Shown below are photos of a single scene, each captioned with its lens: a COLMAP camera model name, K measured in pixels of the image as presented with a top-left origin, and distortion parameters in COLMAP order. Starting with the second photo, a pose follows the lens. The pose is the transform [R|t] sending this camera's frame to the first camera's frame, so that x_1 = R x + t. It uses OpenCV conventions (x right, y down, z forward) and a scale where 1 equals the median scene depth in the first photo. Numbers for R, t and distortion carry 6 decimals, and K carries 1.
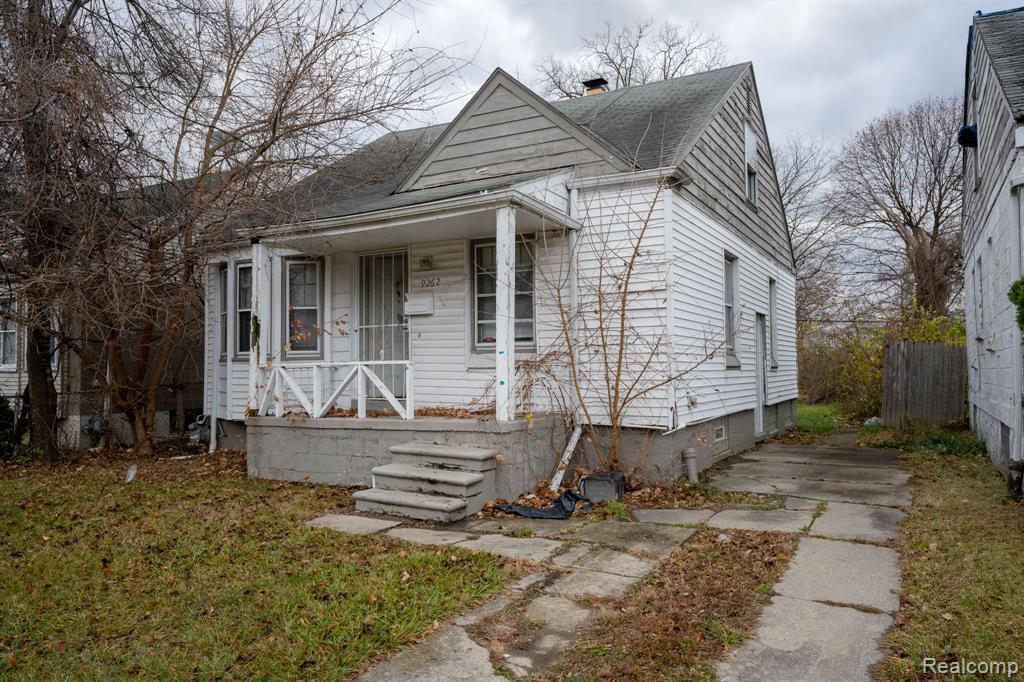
lens RADIAL K [[751.7, 0, 511.4], [0, 751.7, 343.1], [0, 0, 1]] dist [-0.005667, -0.000675]
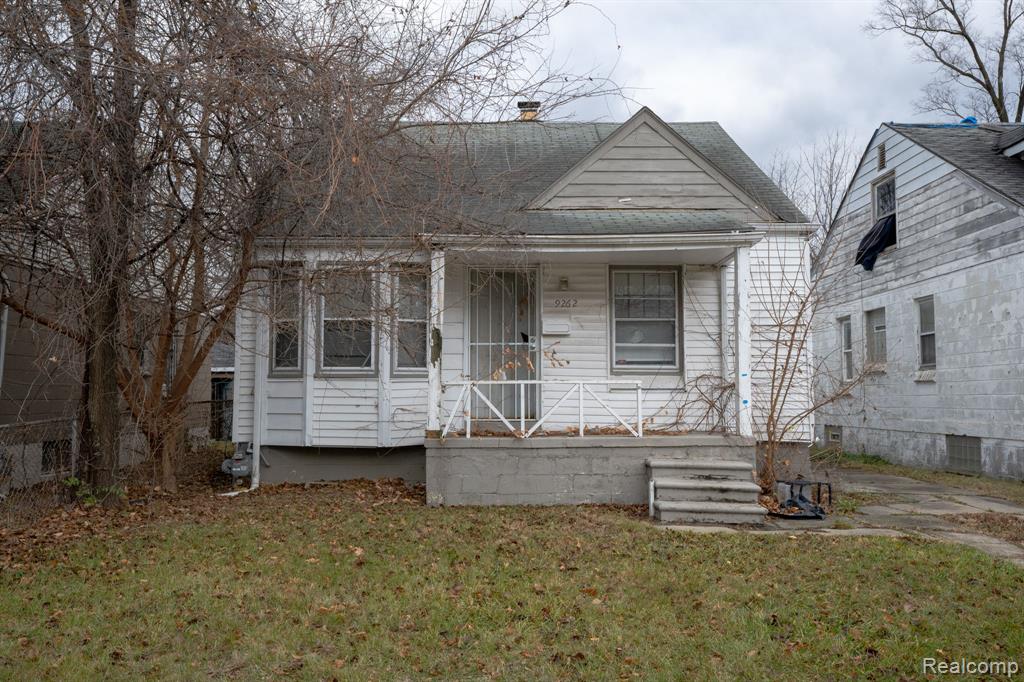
lens RADIAL K [[873.1, 0, 511.7], [0, 873.1, 338.6], [0, 0, 1]] dist [0.009796, -0.002135]
pose [[0.871330, 0.044039, 0.488718, -0.784309], [-0.026991, 0.998758, -0.041879, 0.018466], [-0.489955, 0.023299, 0.871436, 0.021540]]
